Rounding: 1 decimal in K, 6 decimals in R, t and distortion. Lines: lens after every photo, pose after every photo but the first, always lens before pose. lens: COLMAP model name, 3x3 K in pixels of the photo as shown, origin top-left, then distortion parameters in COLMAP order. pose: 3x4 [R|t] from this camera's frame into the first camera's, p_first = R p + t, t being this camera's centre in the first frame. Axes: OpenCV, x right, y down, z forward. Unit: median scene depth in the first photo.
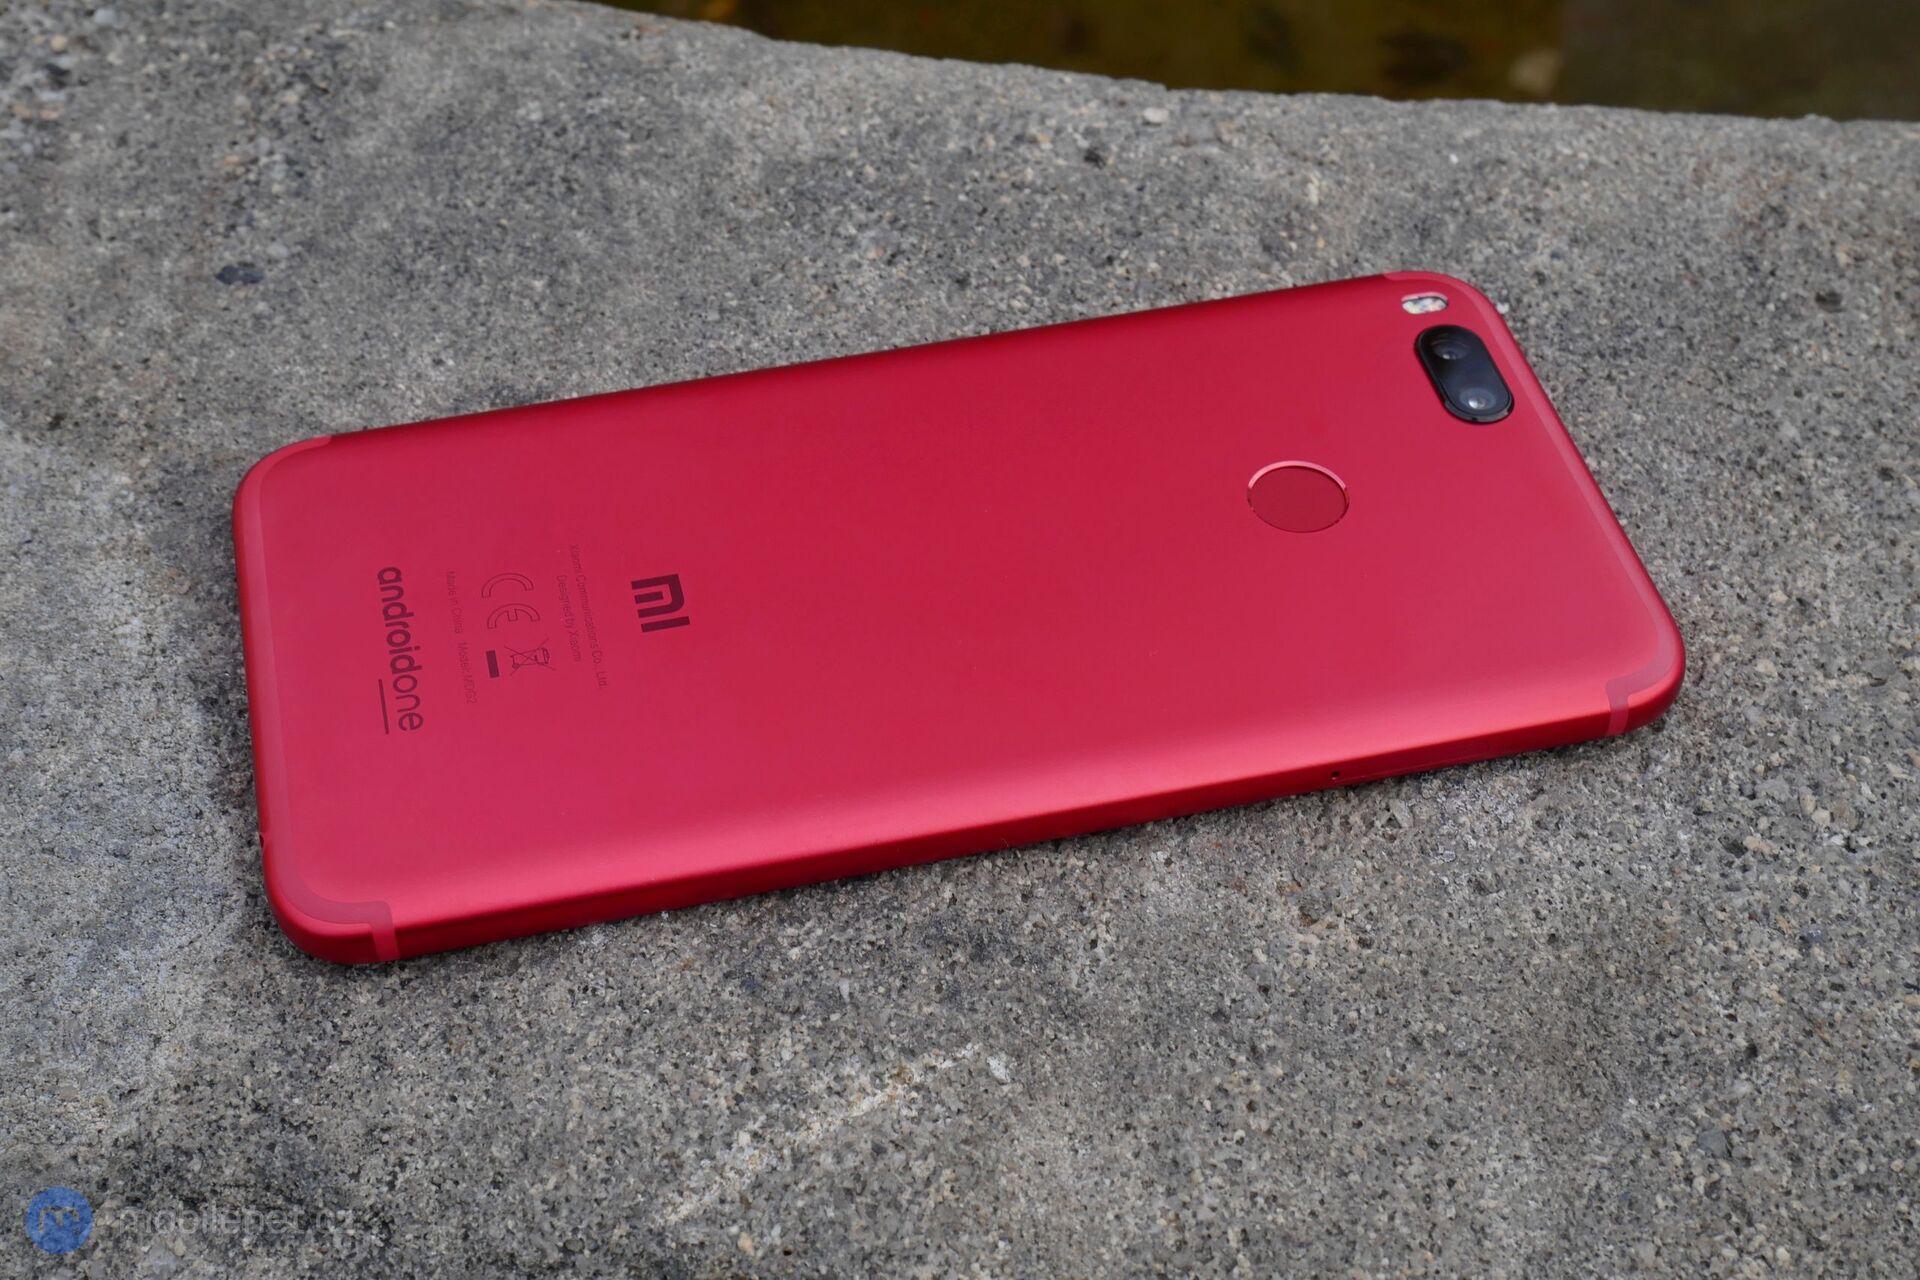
lens RADIAL K [[2957.7, 0, 960.0], [0, 2957.7, 640.0], [0, 0, 1]] dist [-0.040091, 0.106245]
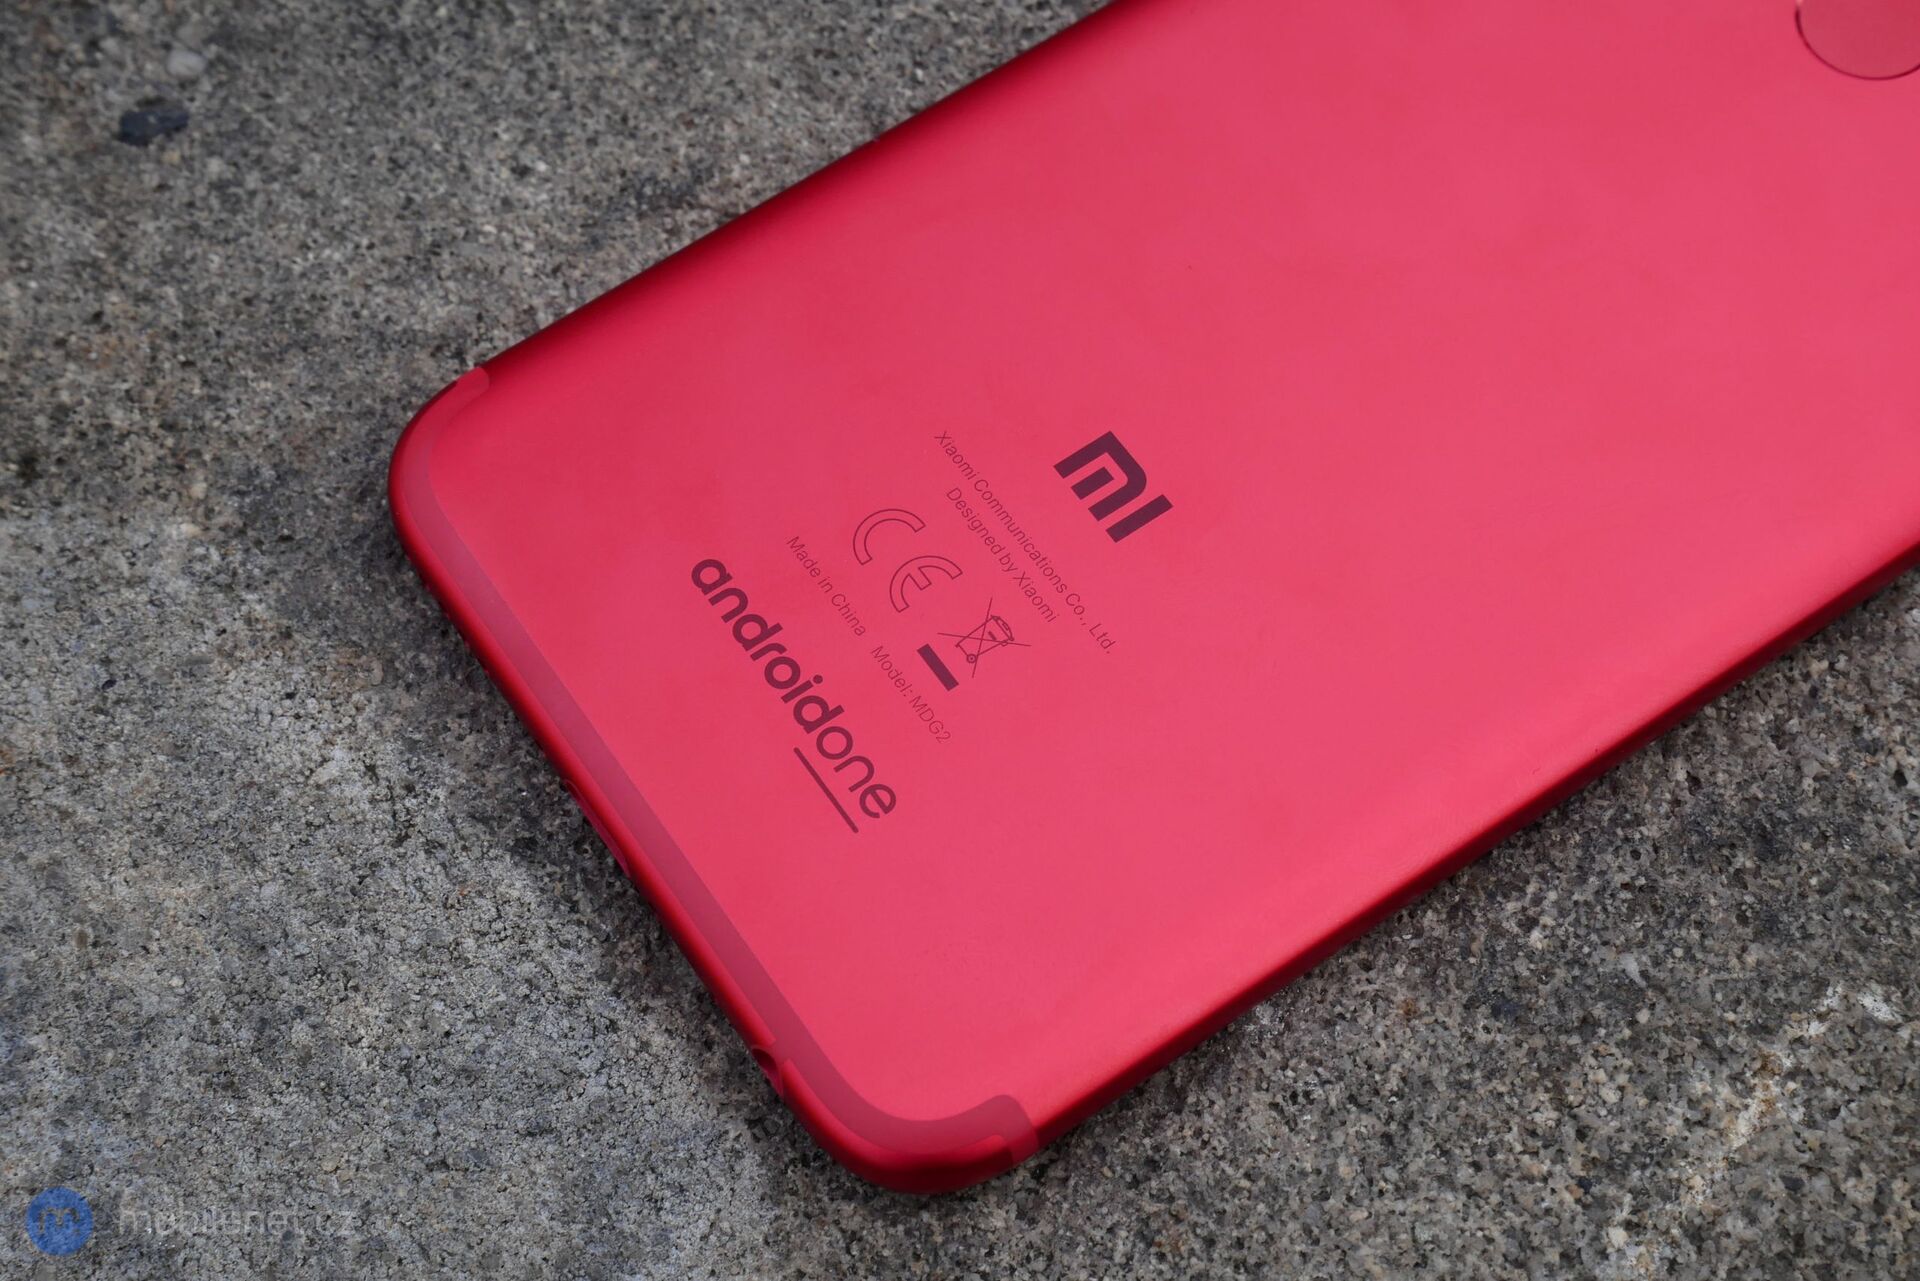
lens RADIAL K [[3750.5, 0, 992.2], [0, 3750.5, 642.5], [0, 0, 1]] dist [-0.012870, 0.162104]
pose [[0.931178, -0.332582, 0.149319, -0.286683], [0.278155, 0.912906, 0.298719, -0.261856], [-0.235663, -0.236627, 0.942587, 0.203352]]
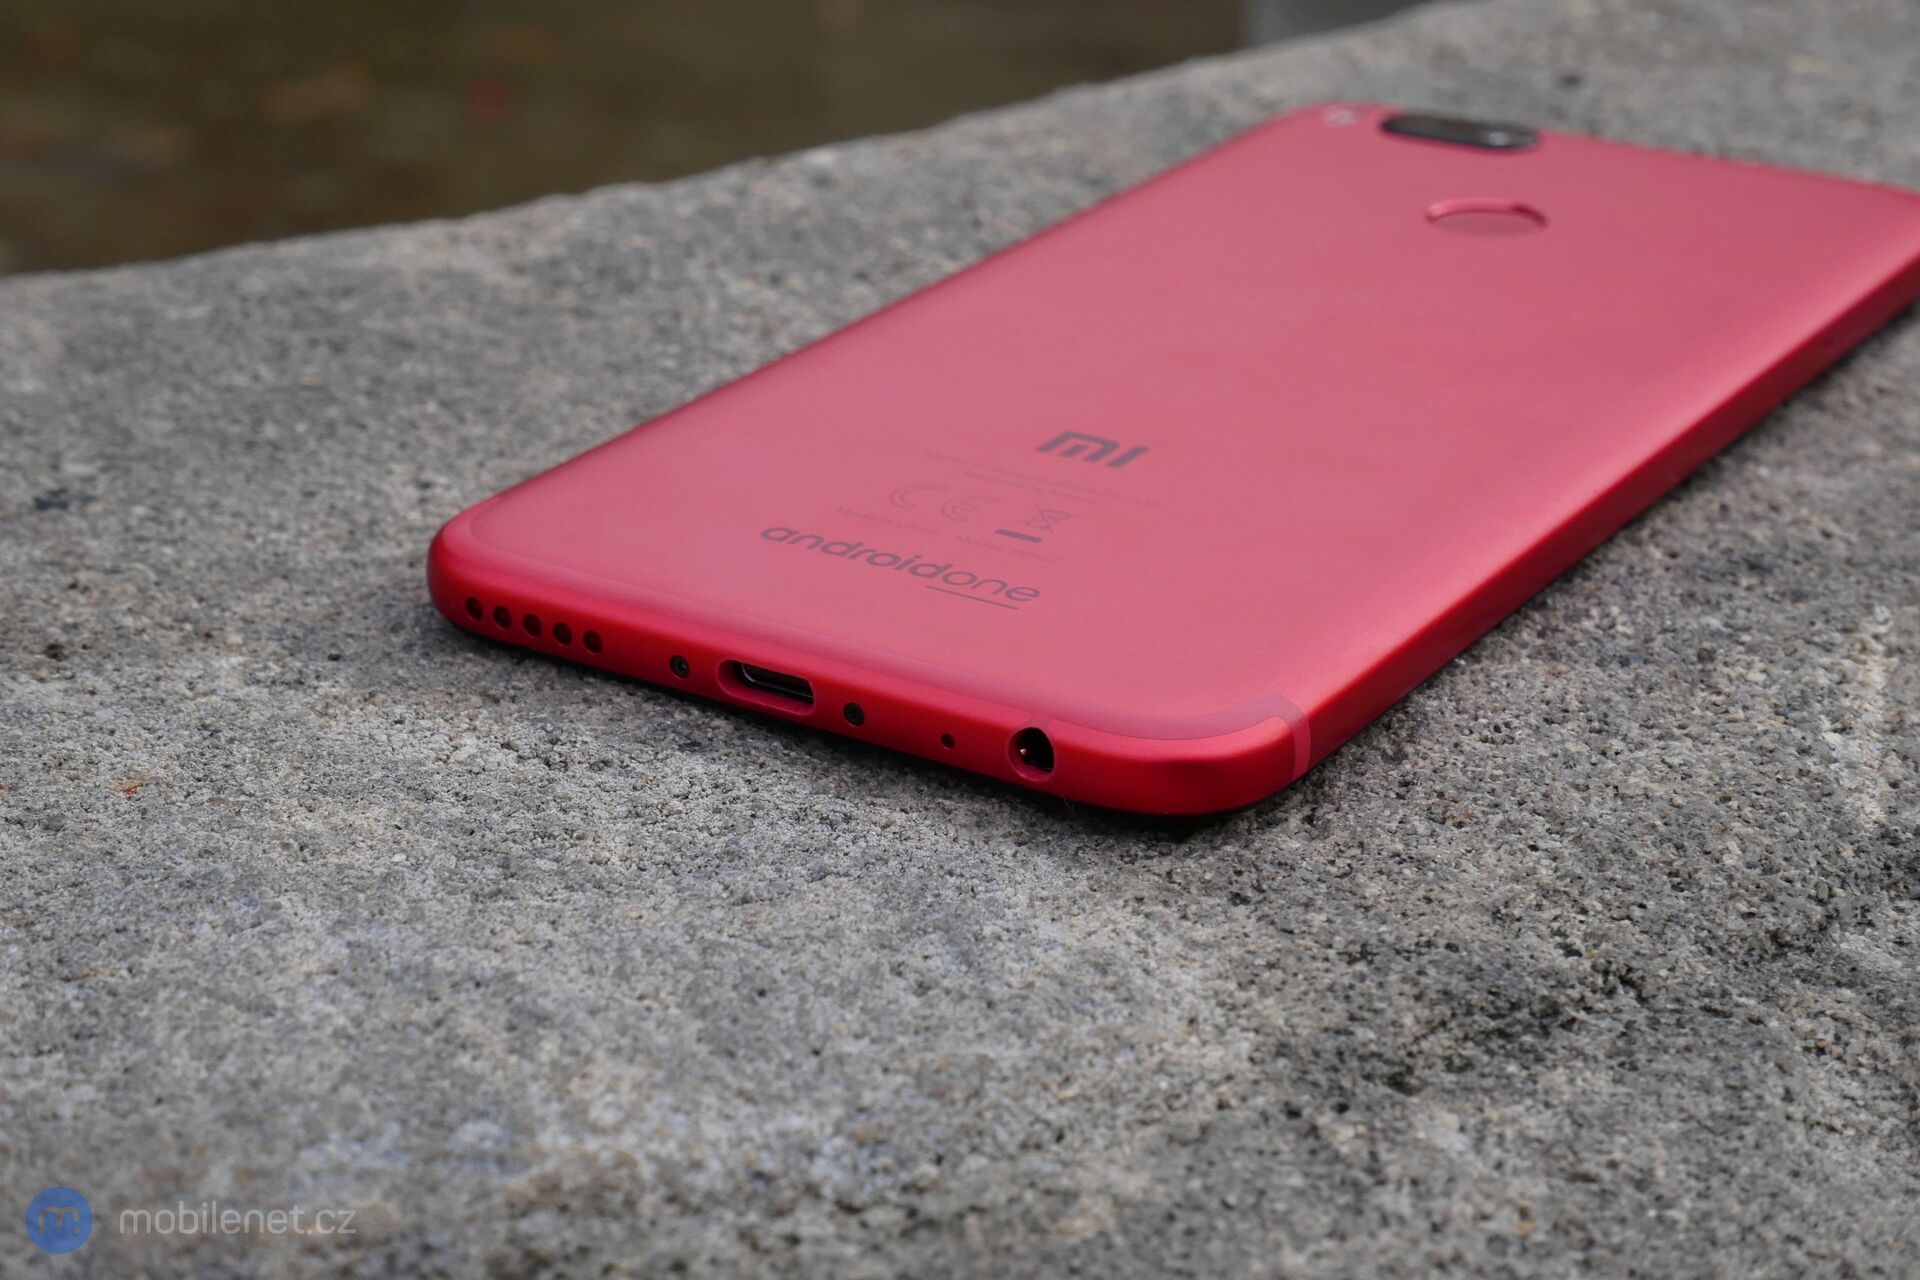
lens RADIAL K [[3750.5, 0, 992.2], [0, 3750.5, 642.0], [0, 0, 1]] dist [-0.012870, 0.162104]
pose [[0.716625, -0.284367, 0.636854, -0.783618], [0.513851, 0.832678, -0.206409, 0.223436], [-0.471599, 0.475166, 0.742840, 0.363231]]
